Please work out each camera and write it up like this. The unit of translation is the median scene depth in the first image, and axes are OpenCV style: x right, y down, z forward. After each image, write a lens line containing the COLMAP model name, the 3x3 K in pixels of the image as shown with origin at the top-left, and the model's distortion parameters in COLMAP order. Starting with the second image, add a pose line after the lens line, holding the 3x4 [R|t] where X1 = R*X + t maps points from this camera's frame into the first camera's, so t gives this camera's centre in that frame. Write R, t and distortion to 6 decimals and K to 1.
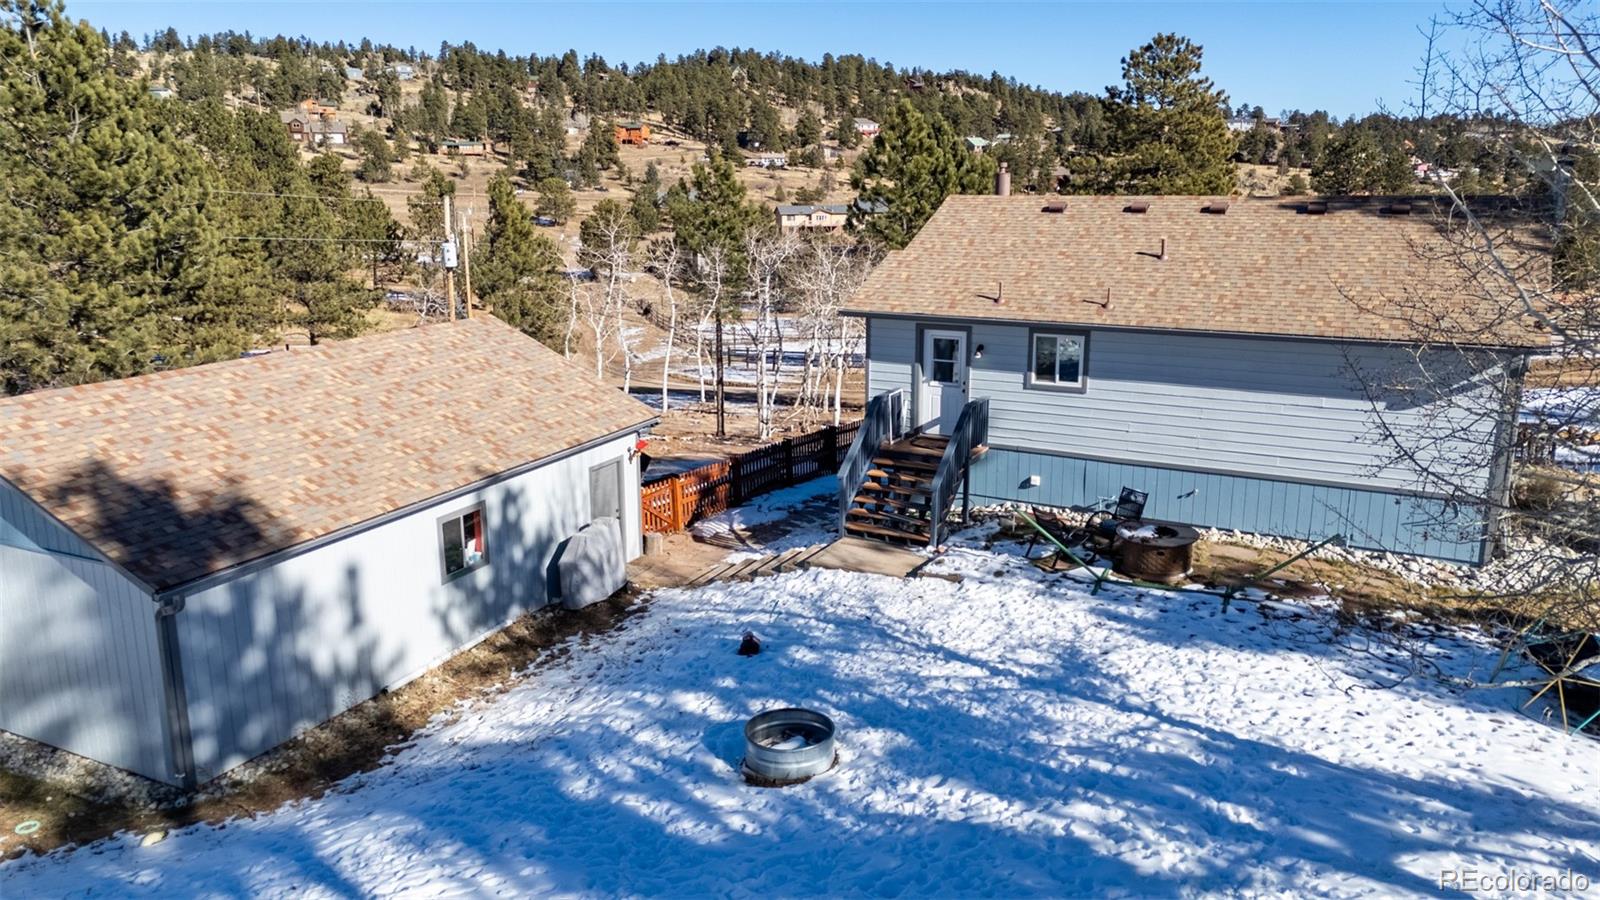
lens RADIAL K [[1172.7, 0, 800.0], [0, 1172.7, 450.0], [0, 0, 1]] dist [0.065552, -0.049398]
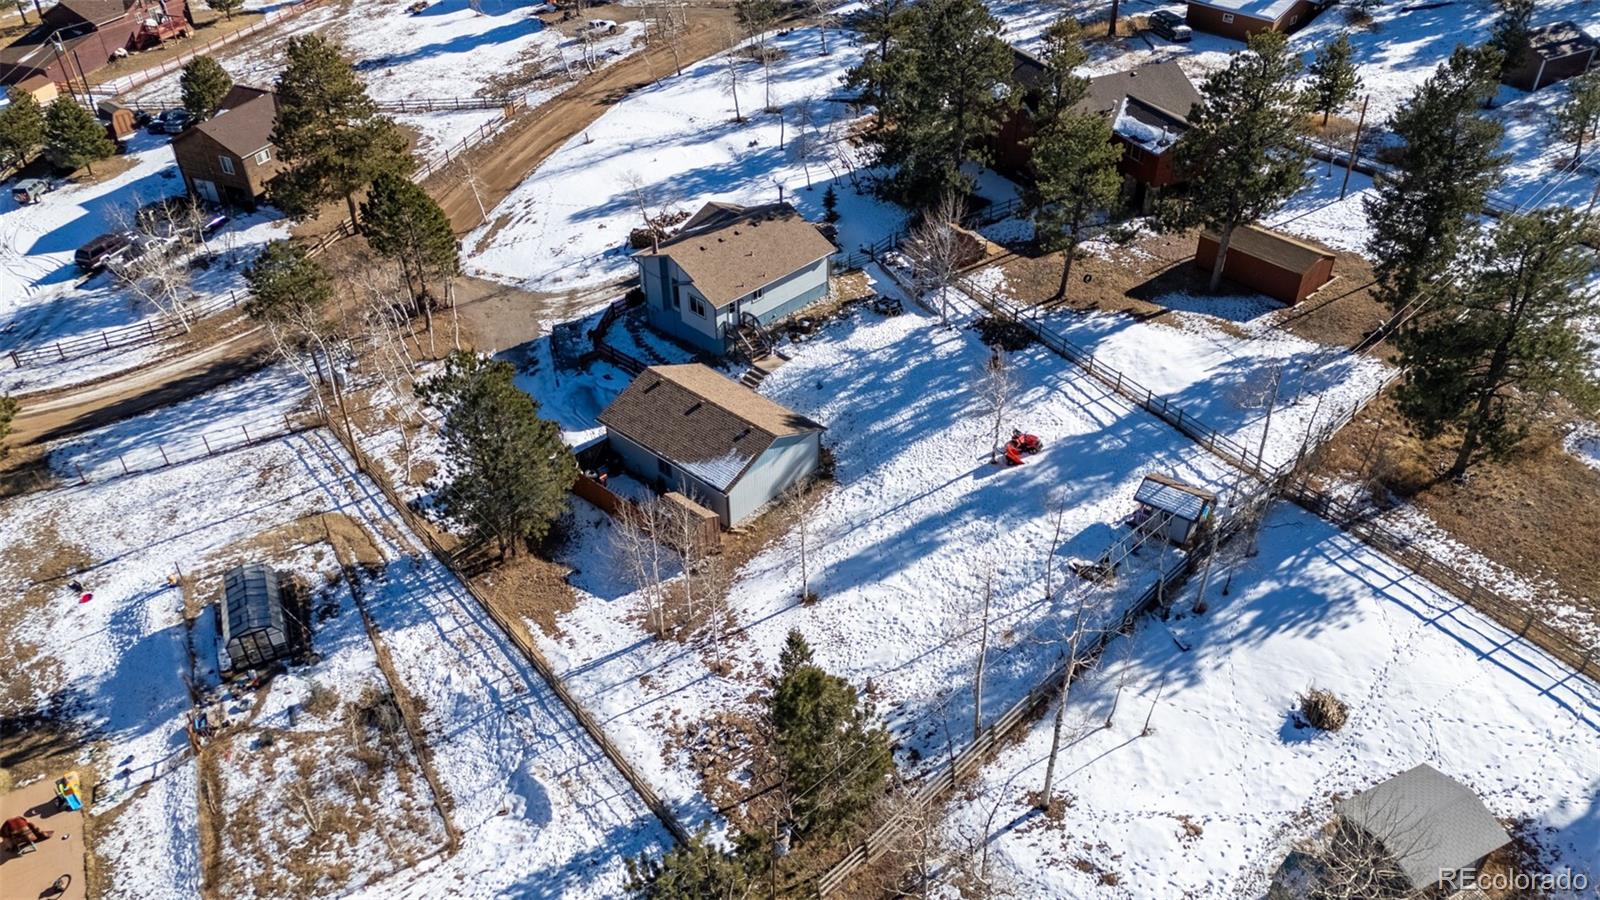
lens RADIAL K [[1172.7, 0, 800.0], [0, 1172.7, 450.0], [0, 0, 1]] dist [0.065552, -0.049398]
pose [[0.270490, -0.562353, 0.781405, -3.894157], [0.238614, 0.825497, 0.511487, -2.047328], [-0.932684, 0.048102, 0.357474, -0.582202]]
